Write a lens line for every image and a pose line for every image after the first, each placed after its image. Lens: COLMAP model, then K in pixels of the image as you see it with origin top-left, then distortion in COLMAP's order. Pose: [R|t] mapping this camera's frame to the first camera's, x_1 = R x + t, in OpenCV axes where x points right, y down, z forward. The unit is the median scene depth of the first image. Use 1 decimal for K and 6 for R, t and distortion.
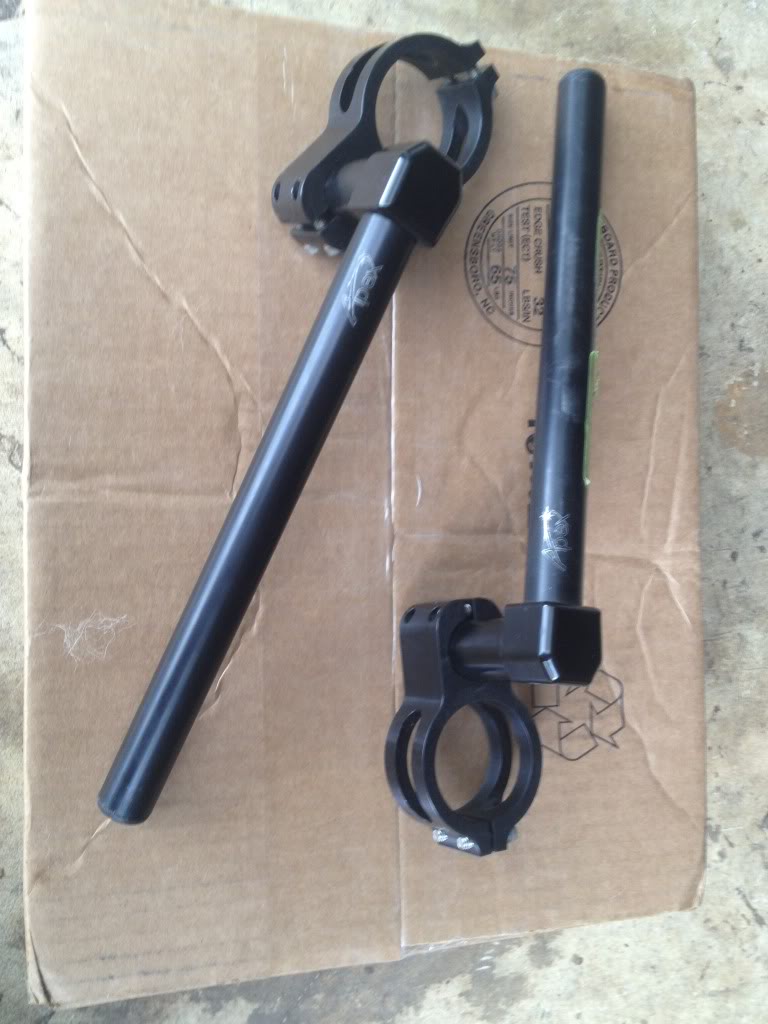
lens RADIAL K [[1009.8, 0, 384.9], [0, 1009.8, 512.0], [0, 0, 1]] dist [-0.010828, 0.000000]
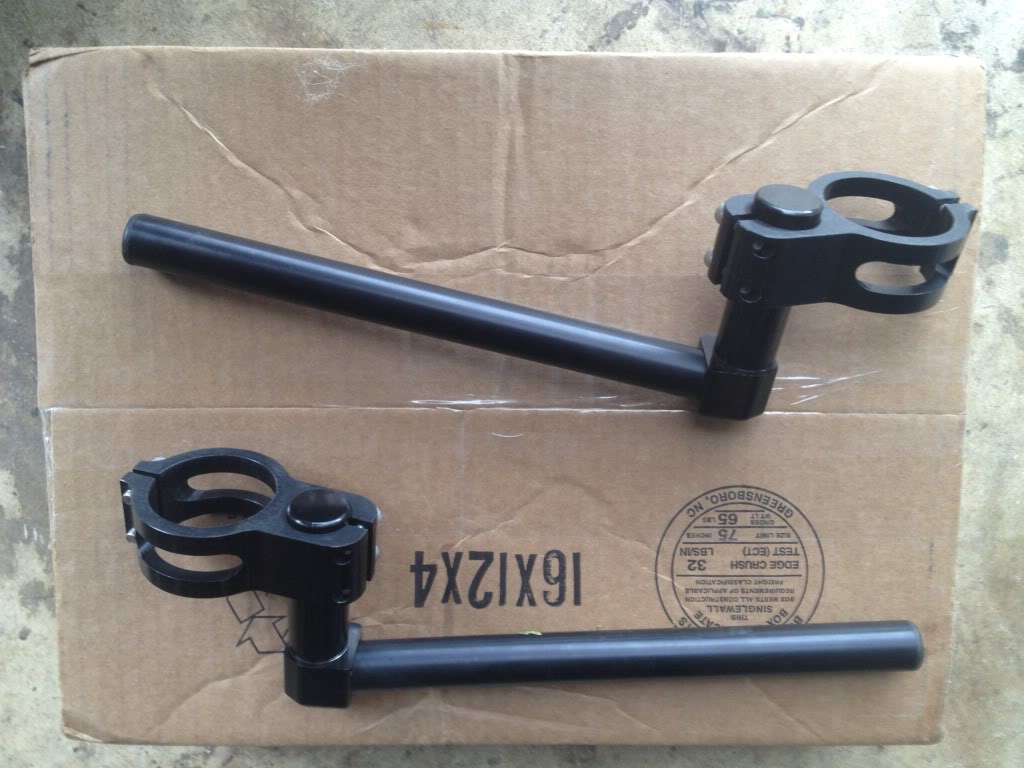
lens RADIAL K [[1009.8, 0, 511.7], [0, 1009.8, 385.2], [0, 0, 1]] dist [-0.010828, 0.000000]
pose [[-0.012276, 0.982019, -0.188383, 0.169369], [-0.999924, -0.011895, 0.003154, -0.027151], [0.000856, 0.188407, 0.982091, 0.013676]]
